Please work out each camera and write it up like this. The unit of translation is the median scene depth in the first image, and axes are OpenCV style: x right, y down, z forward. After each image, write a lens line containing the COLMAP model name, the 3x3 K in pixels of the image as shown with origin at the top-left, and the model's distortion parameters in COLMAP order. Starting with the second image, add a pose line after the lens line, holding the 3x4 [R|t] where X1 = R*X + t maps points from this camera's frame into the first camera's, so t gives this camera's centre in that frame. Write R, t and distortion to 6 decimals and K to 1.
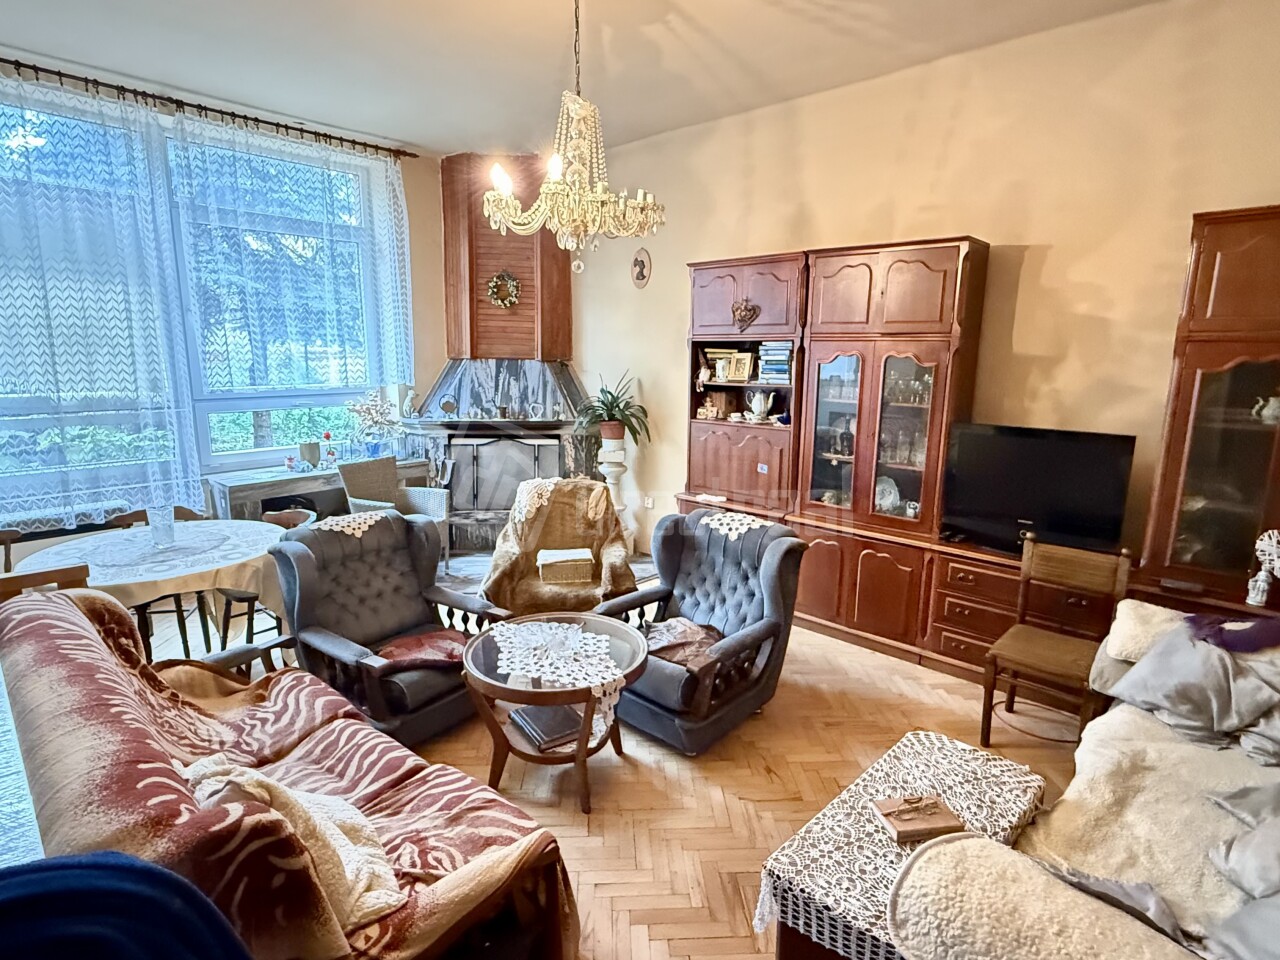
lens RADIAL K [[678.7, 0, 635.8], [0, 678.7, 478.6], [0, 0, 1]] dist [-0.001853, 0.000866]
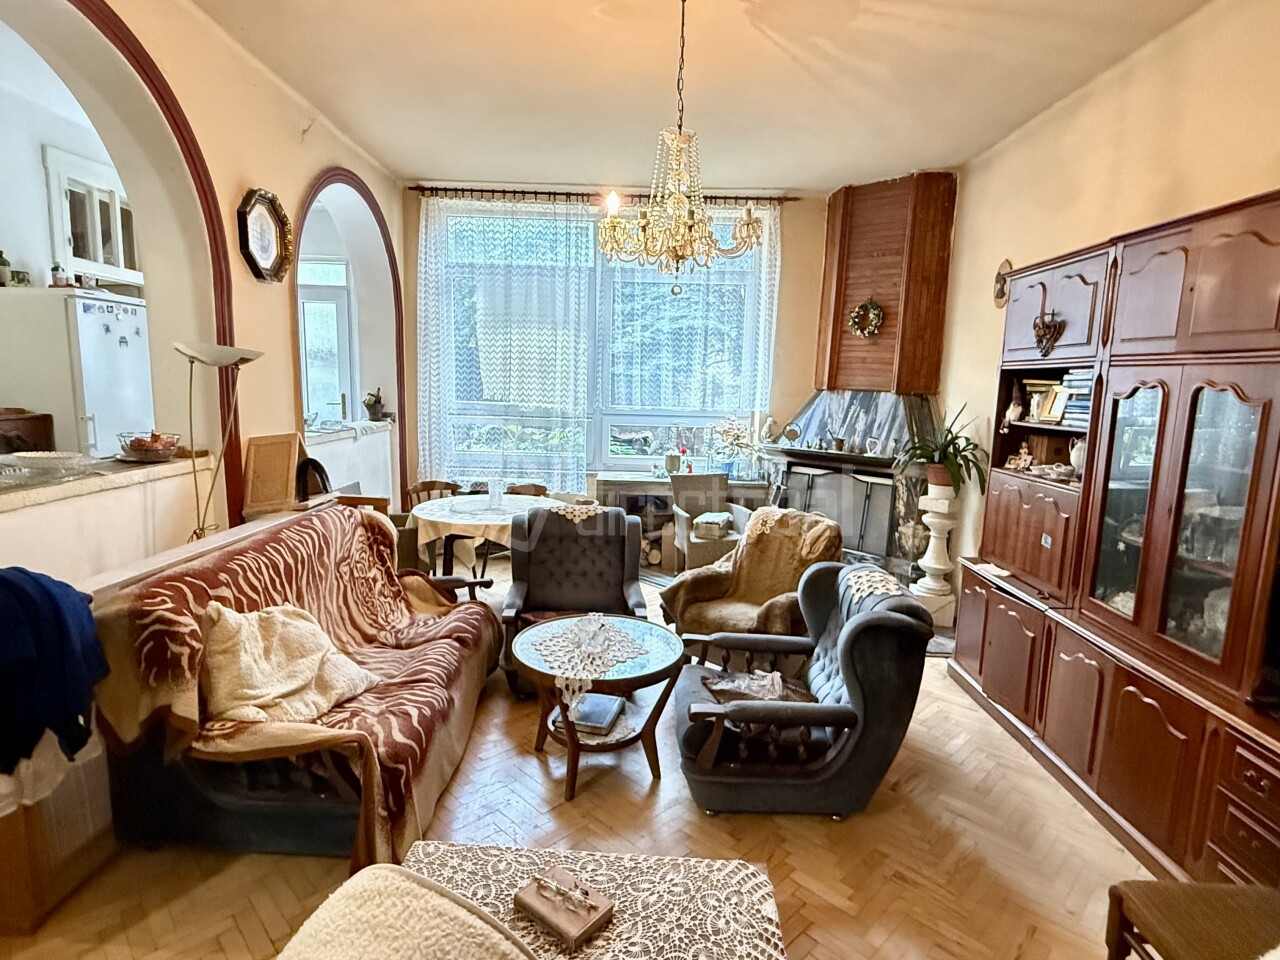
lens RADIAL K [[678.7, 0, 634.7], [0, 678.7, 476.0], [0, 0, 1]] dist [-0.001853, 0.000866]
pose [[0.668231, 0.115309, -0.734964, 0.387540], [-0.160919, 0.986931, 0.008532, -0.017543], [0.726342, 0.112569, 0.678053, 0.163336]]
